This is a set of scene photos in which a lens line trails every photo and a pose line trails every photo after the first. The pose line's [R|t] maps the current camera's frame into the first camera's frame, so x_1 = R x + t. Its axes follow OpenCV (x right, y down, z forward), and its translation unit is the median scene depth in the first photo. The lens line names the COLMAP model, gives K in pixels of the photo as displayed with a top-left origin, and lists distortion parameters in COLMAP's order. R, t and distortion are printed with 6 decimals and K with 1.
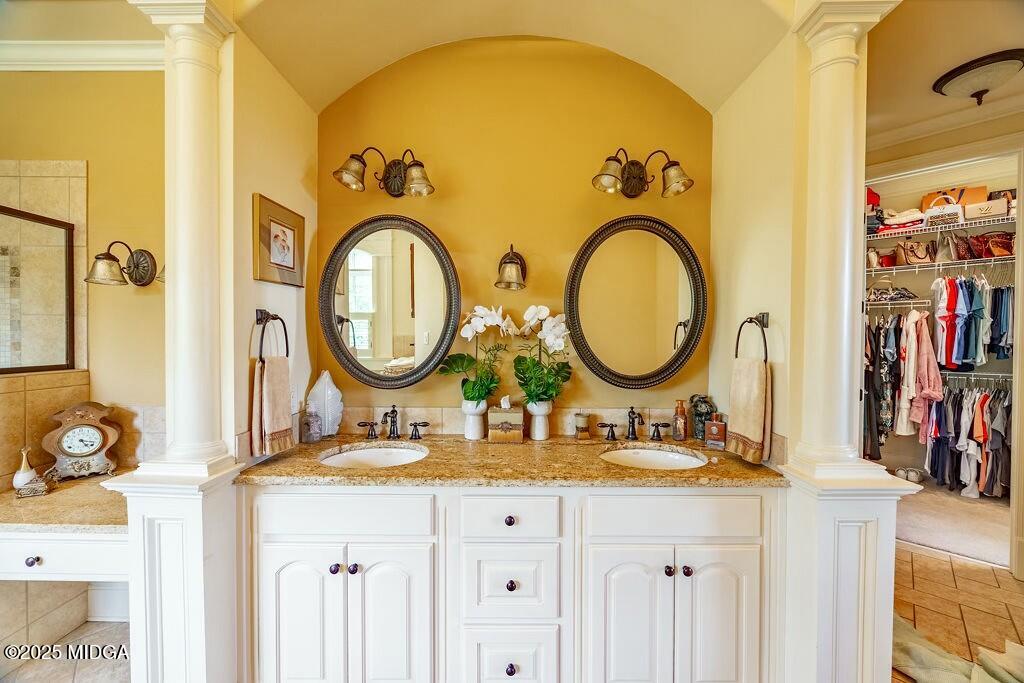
lens RADIAL K [[395.1, 0, 521.0], [0, 395.1, 340.8], [0, 0, 1]] dist [-0.000965, -0.000181]
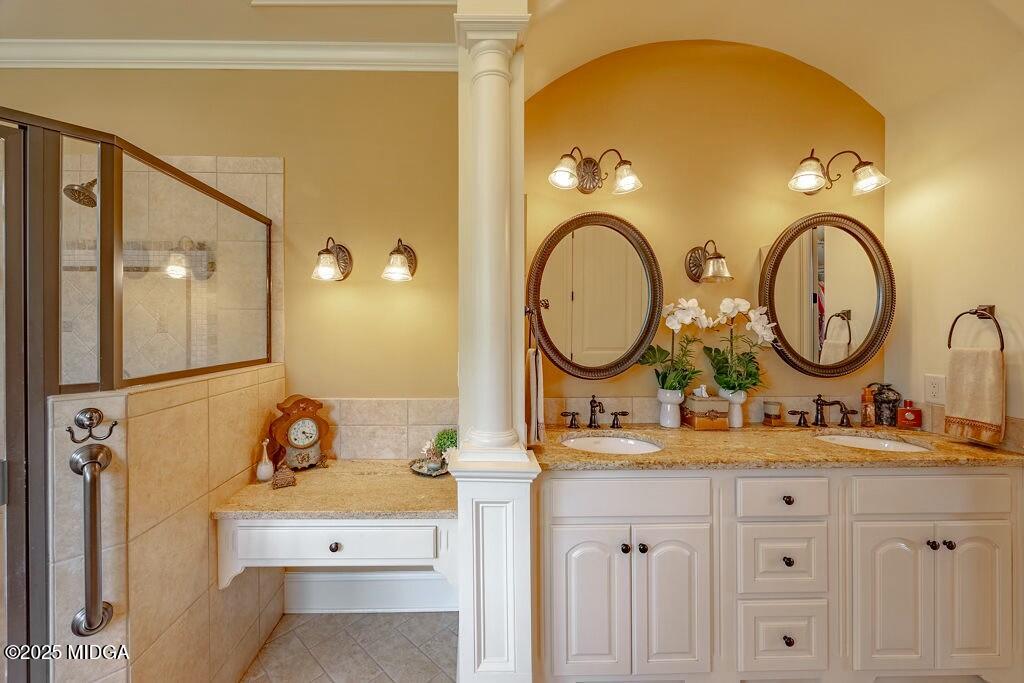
lens RADIAL K [[415.3, 0, 512.7], [0, 415.3, 326.3], [0, 0, 1]] dist [-0.000342, -0.000058]
pose [[0.999736, -0.005324, 0.022333, -0.567309], [0.005604, 0.999906, -0.012493, -0.004930], [-0.022264, 0.012614, 0.999673, -0.082505]]
